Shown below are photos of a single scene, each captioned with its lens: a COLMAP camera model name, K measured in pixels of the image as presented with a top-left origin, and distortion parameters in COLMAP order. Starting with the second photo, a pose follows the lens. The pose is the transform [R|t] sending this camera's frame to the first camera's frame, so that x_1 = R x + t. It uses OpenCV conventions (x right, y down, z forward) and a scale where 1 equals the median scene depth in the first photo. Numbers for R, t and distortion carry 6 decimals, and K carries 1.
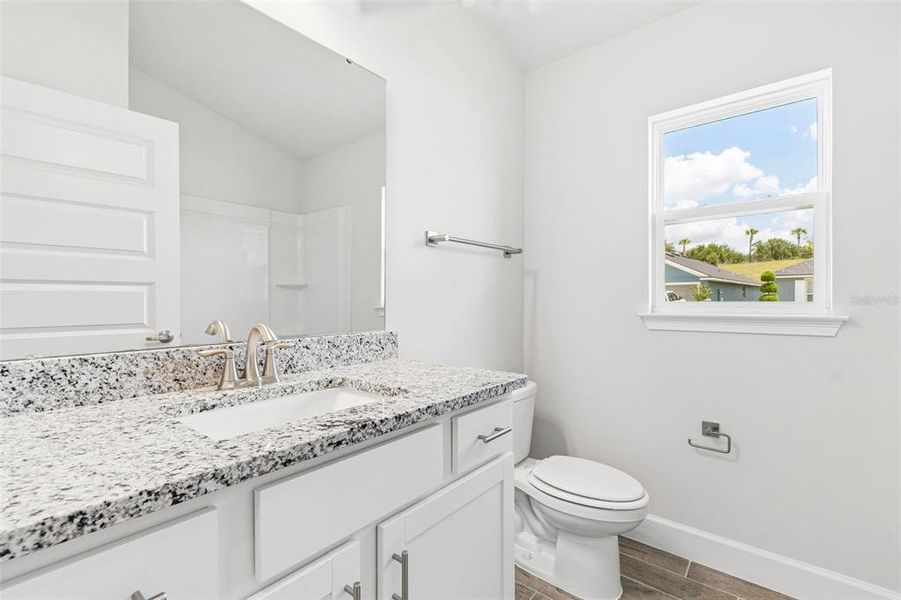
lens RADIAL K [[407.9, 0, 450.0], [0, 407.9, 297.7], [0, 0, 1]] dist [0.009506, -0.001170]
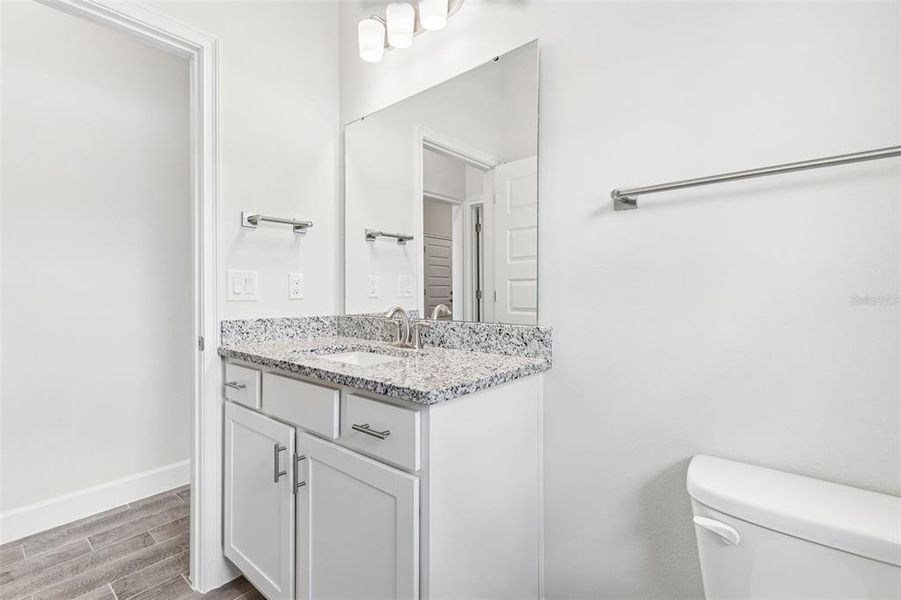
lens RADIAL K [[407.9, 0, 454.8], [0, 407.9, 296.0], [0, 0, 1]] dist [0.009506, -0.001170]
pose [[-0.022887, -0.002274, -0.999735, 0.899005], [0.002221, 0.999995, -0.002325, 0.023973], [0.999736, -0.002274, -0.022881, 1.052603]]
